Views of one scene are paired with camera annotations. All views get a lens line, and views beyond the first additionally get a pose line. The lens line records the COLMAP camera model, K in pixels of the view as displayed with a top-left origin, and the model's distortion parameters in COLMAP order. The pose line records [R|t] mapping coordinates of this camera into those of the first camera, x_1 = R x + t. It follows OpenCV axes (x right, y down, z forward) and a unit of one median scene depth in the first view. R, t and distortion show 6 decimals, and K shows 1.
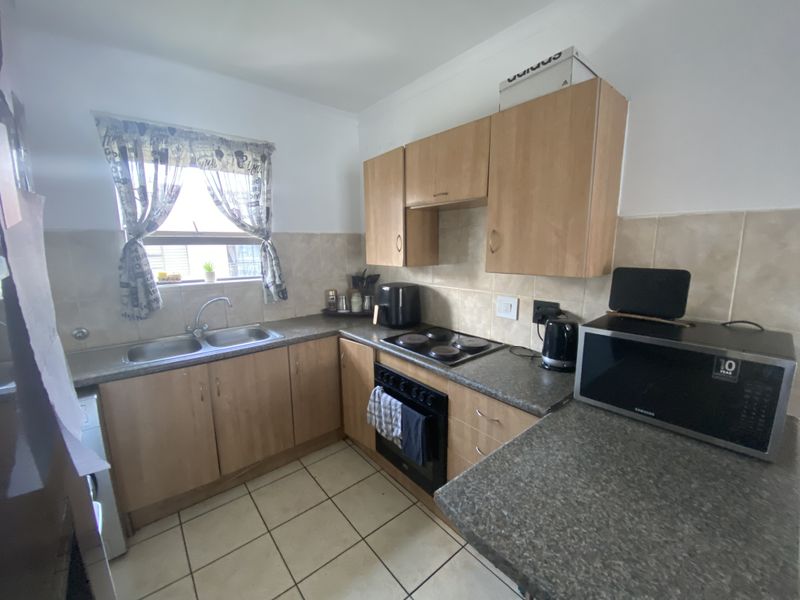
lens RADIAL K [[322.7, 0, 397.0], [0, 322.7, 301.8], [0, 0, 1]] dist [0.039761, -0.030056]
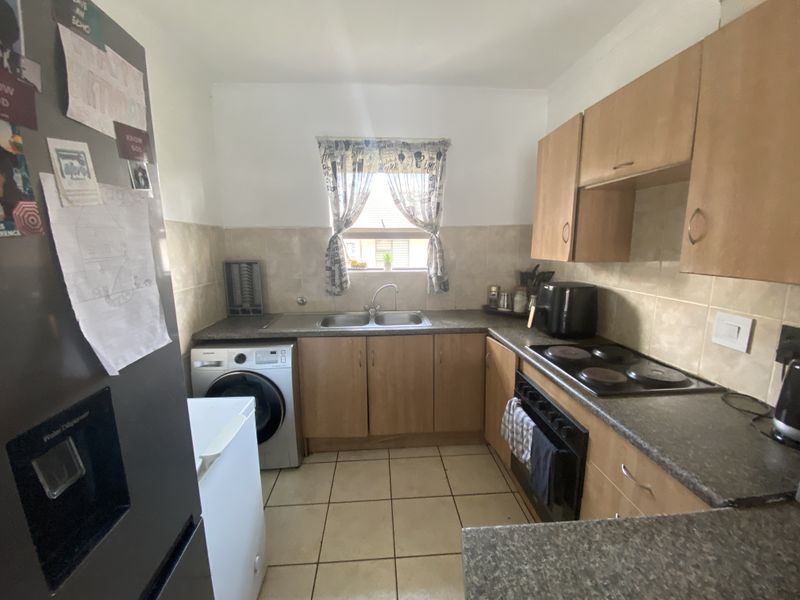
lens RADIAL K [[322.7, 0, 397.0], [0, 322.7, 301.8], [0, 0, 1]] dist [0.039761, -0.030056]
pose [[0.811870, 0.106633, -0.574017, 0.156122], [-0.102613, 0.993936, 0.039508, 0.002321], [0.574749, 0.026826, 0.817890, 0.090087]]
